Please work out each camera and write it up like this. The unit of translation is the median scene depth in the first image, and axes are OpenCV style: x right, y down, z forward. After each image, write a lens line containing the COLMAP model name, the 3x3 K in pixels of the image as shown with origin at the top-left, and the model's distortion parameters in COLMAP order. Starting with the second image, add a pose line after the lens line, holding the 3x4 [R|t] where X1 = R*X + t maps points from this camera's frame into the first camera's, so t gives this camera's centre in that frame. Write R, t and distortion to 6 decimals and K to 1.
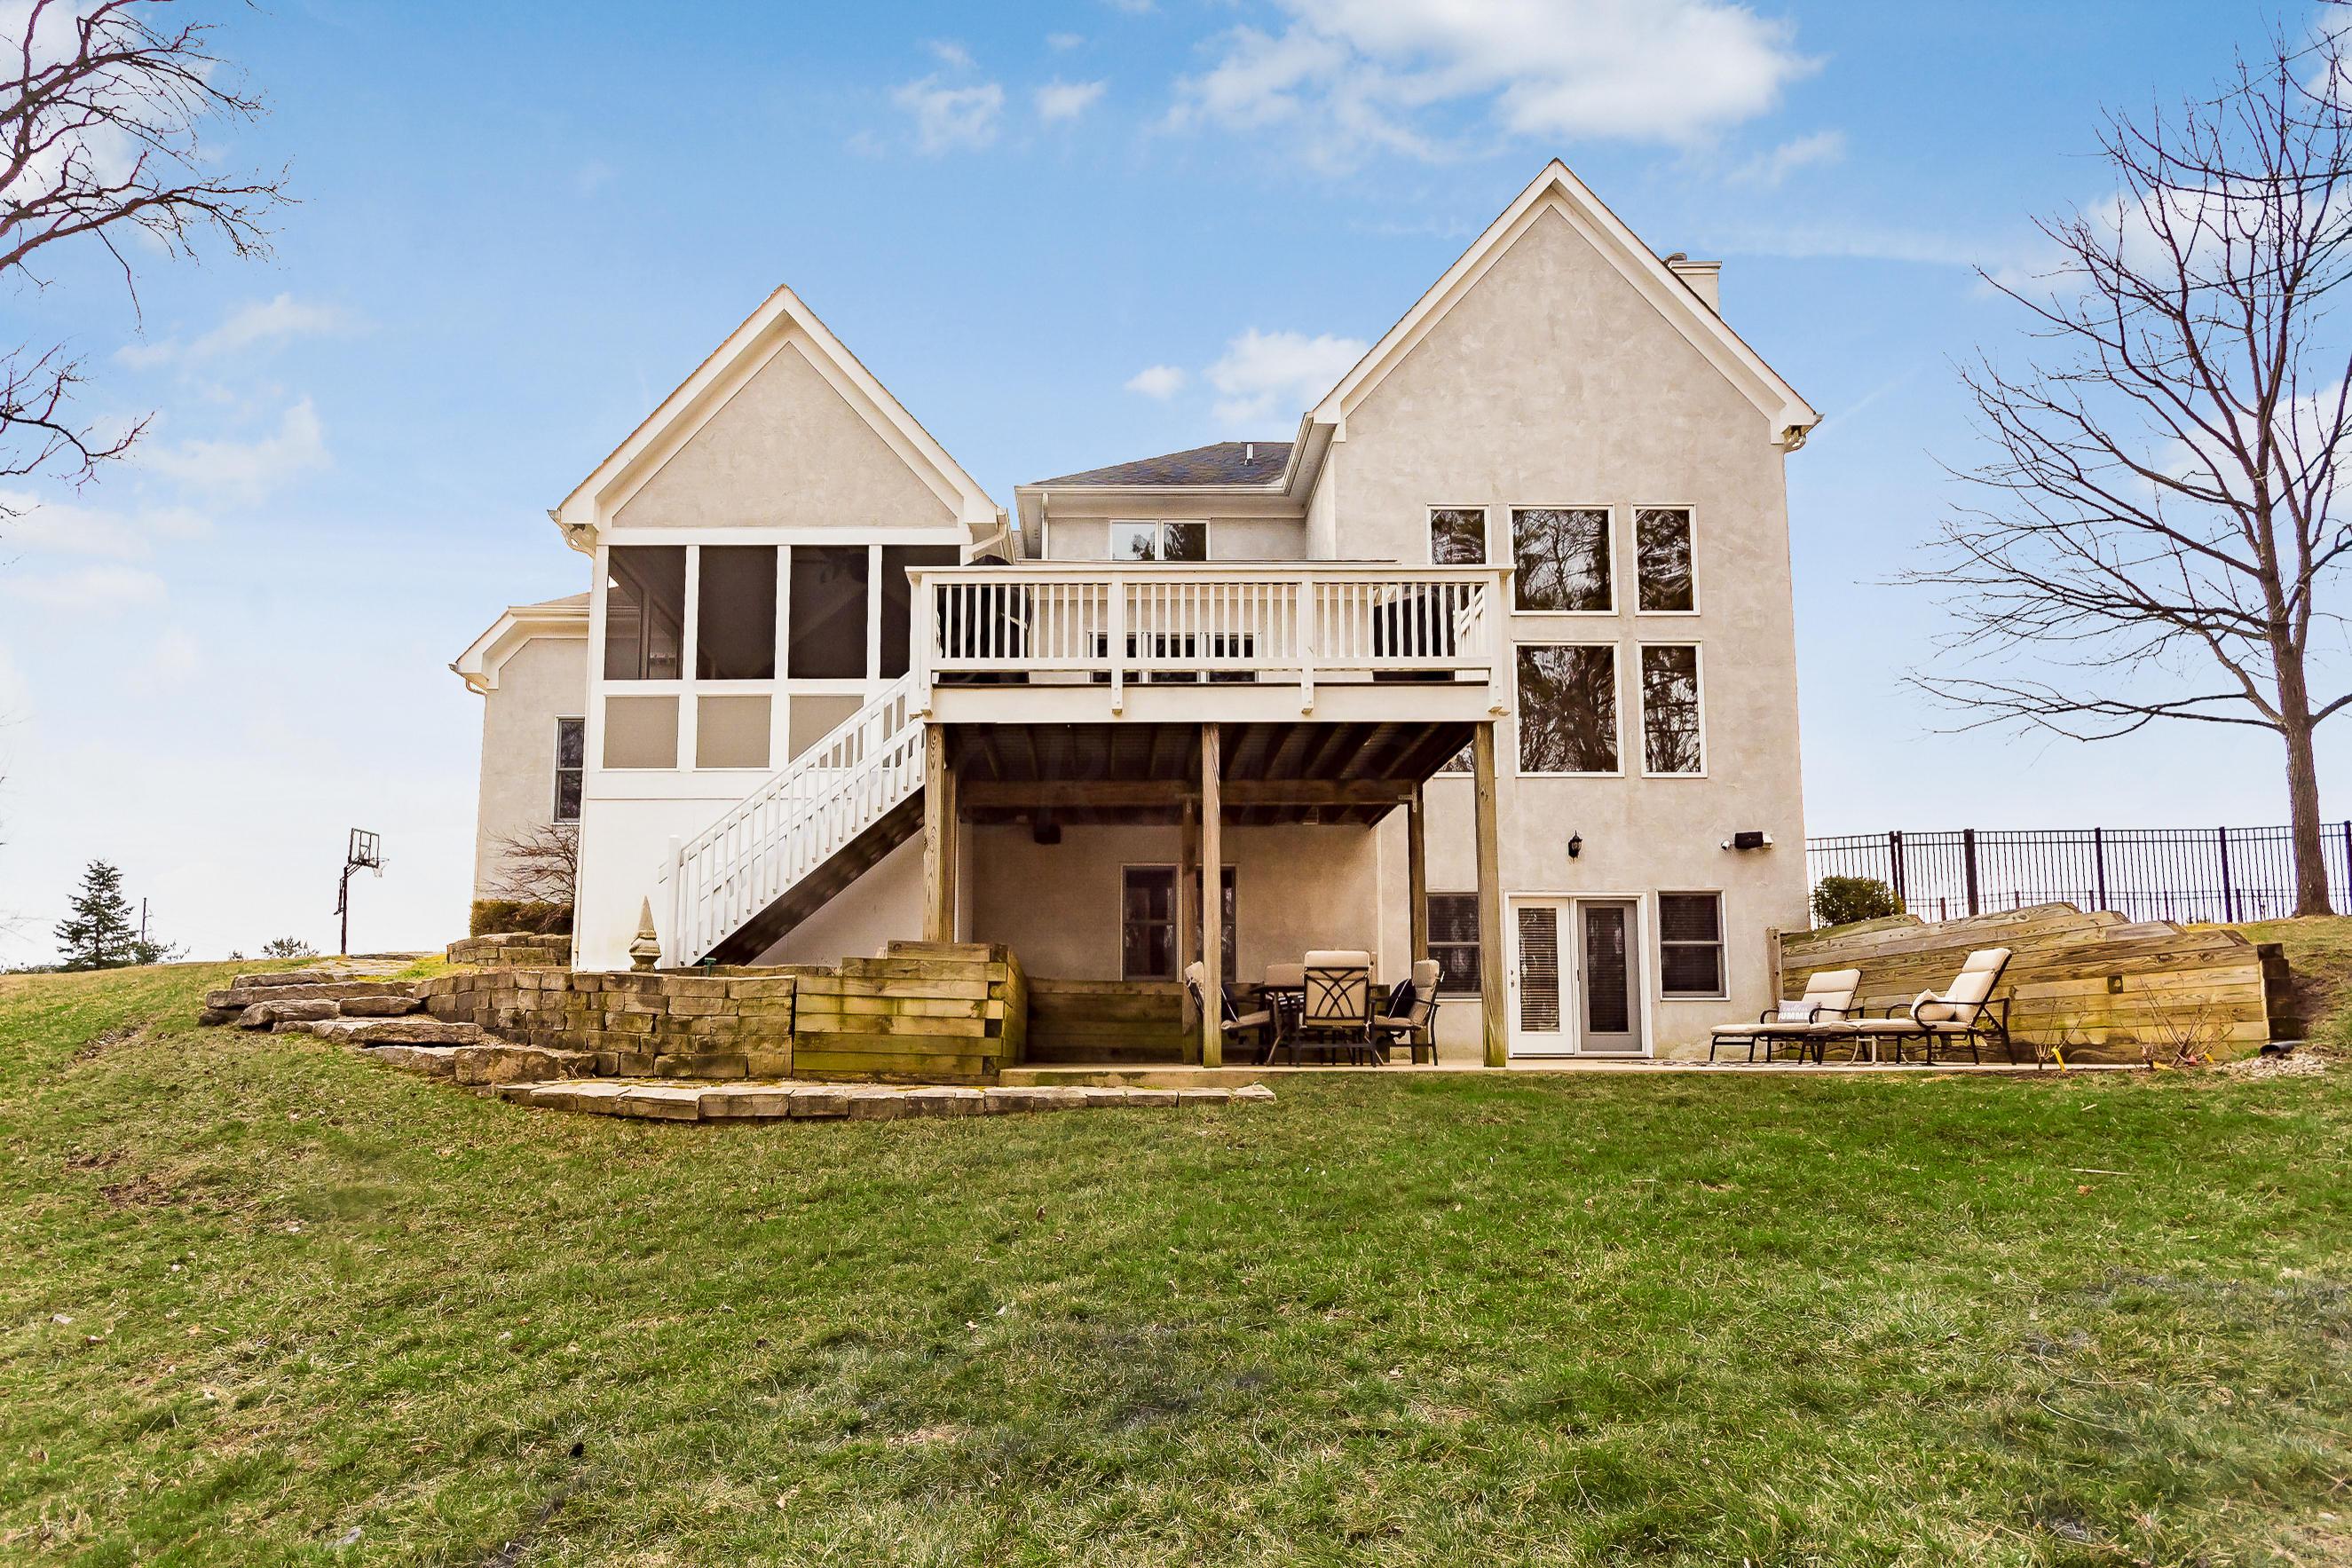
lens RADIAL K [[1086.1, 0, 1240.5], [0, 1086.1, 938.6], [0, 0, 1]] dist [0.001992, -0.000175]
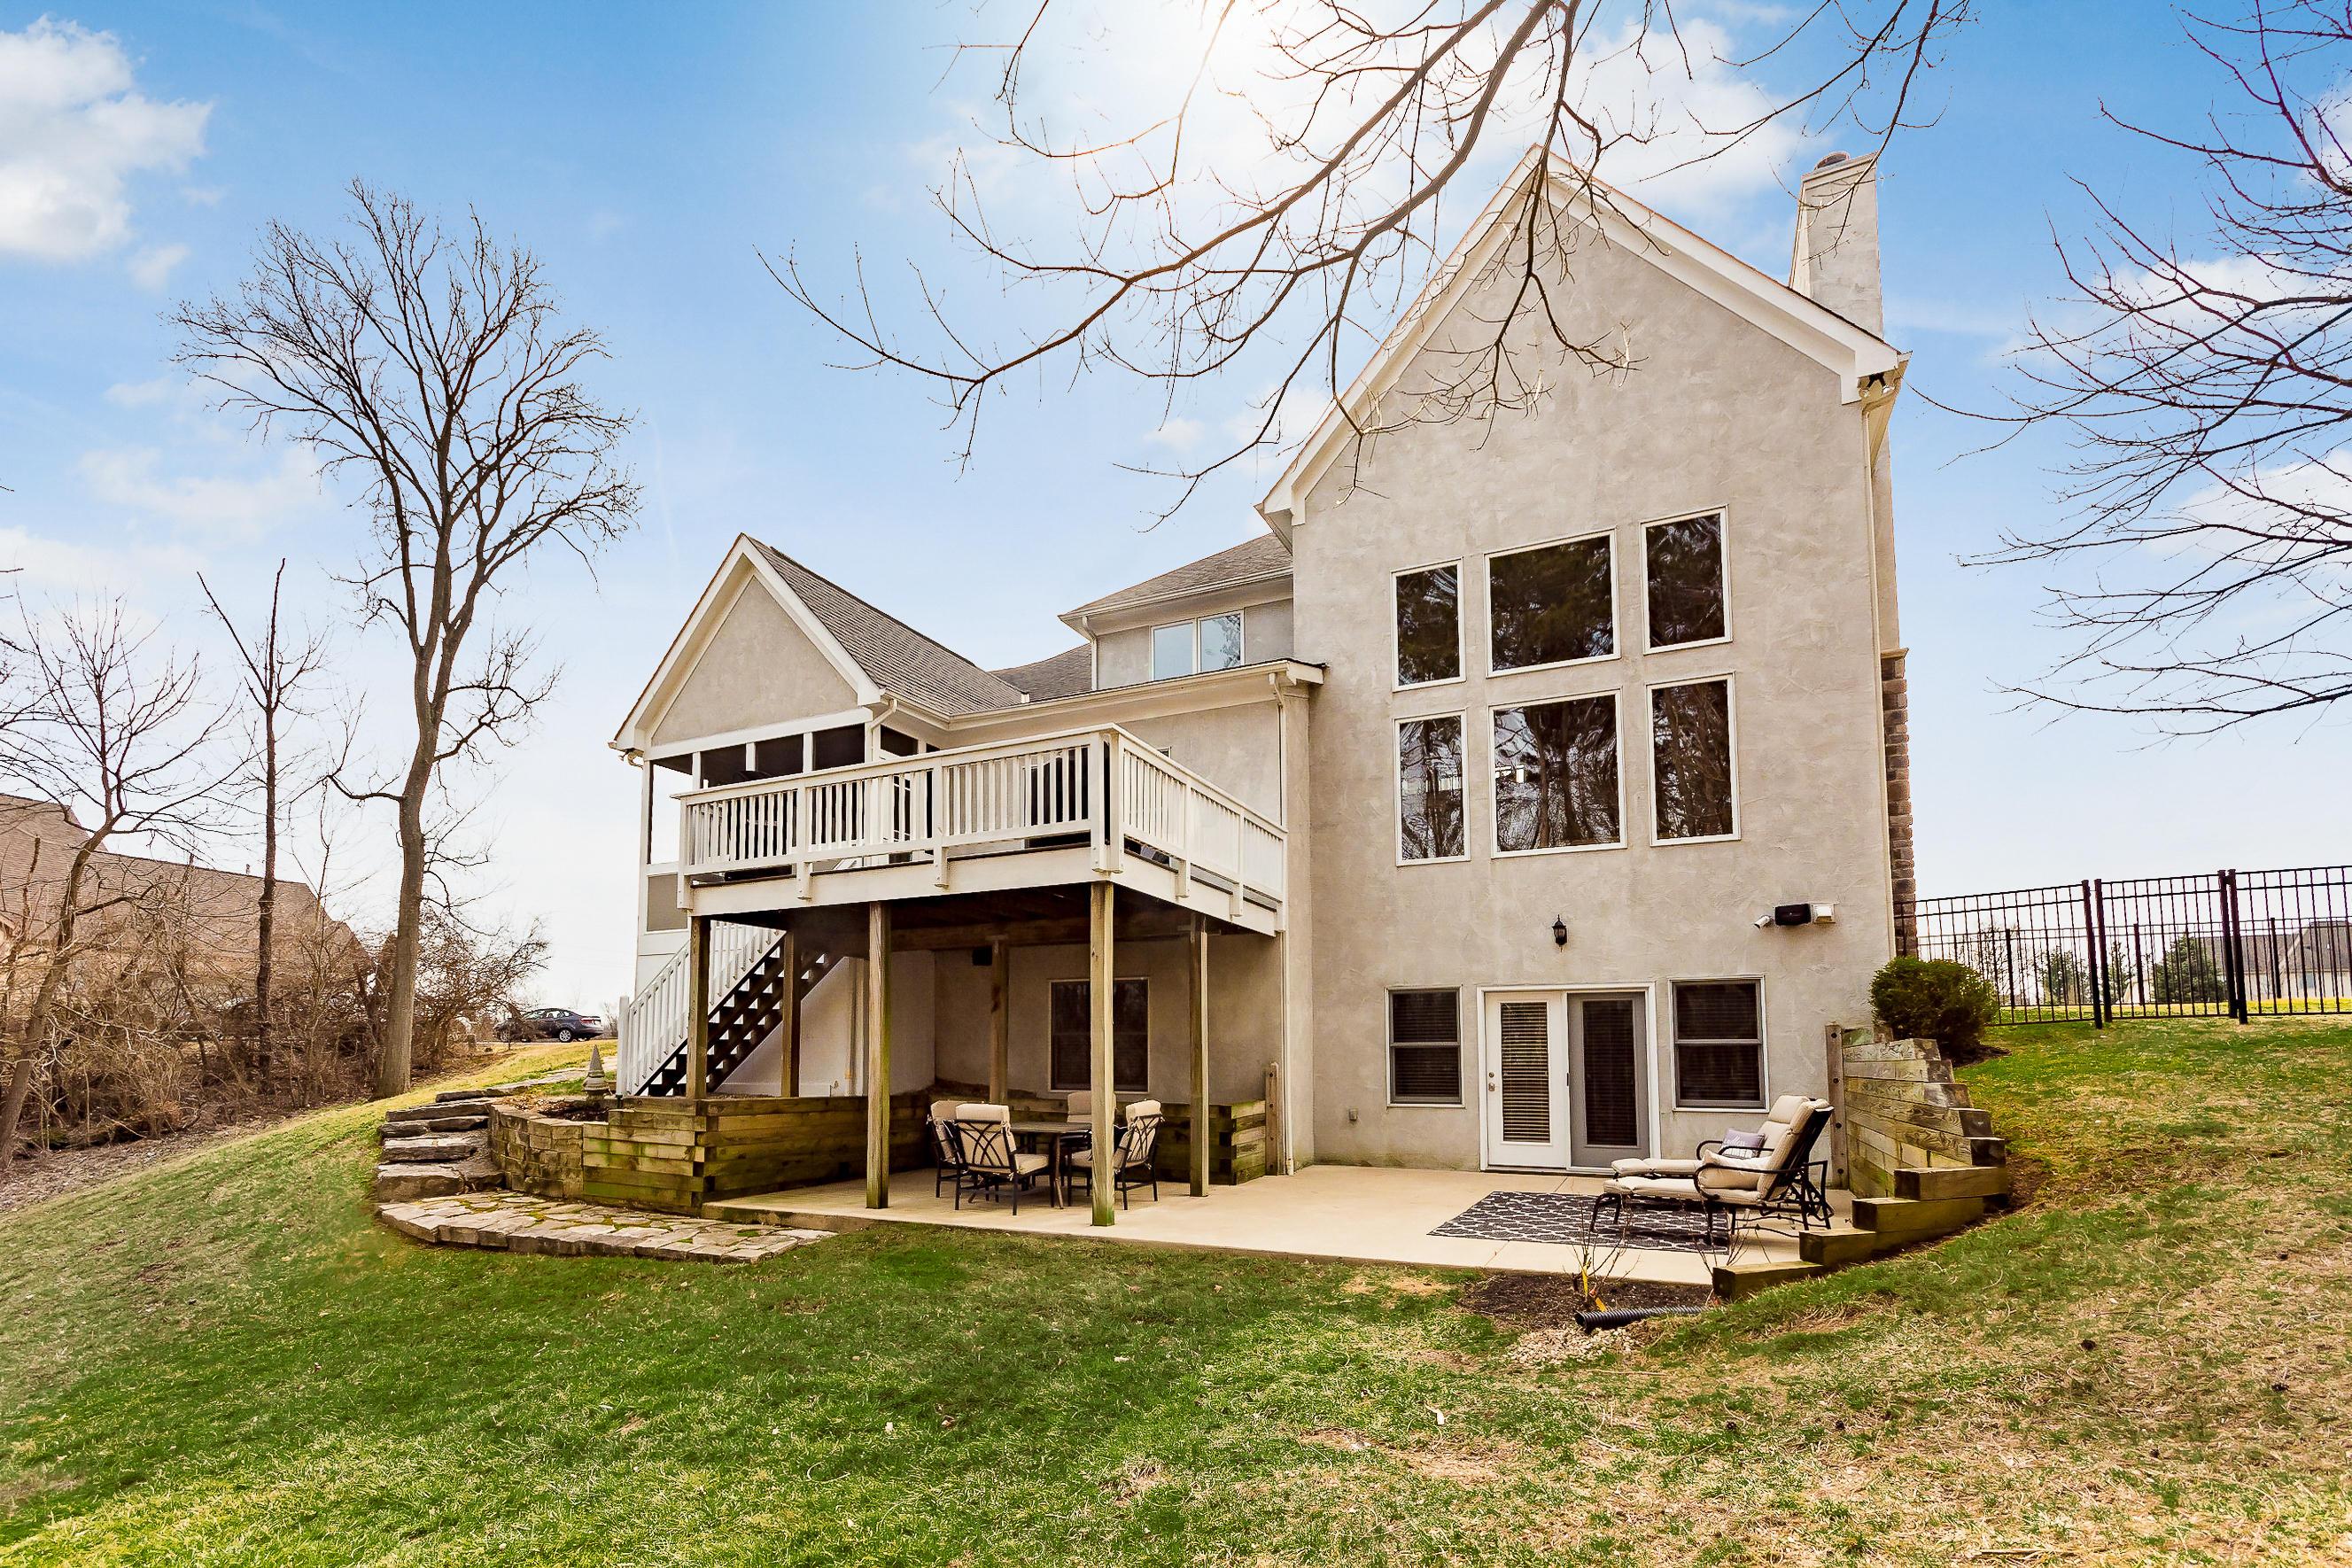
lens RADIAL K [[1134.0, 0, 1249.8], [0, 1134.0, 957.6], [0, 0, 1]] dist [0.001613, 0.000533]
pose [[0.892328, -0.027710, -0.450536, 0.484128], [0.033087, 0.999444, 0.004063, -0.075258], [0.450173, -0.018532, 0.892749, 0.067936]]
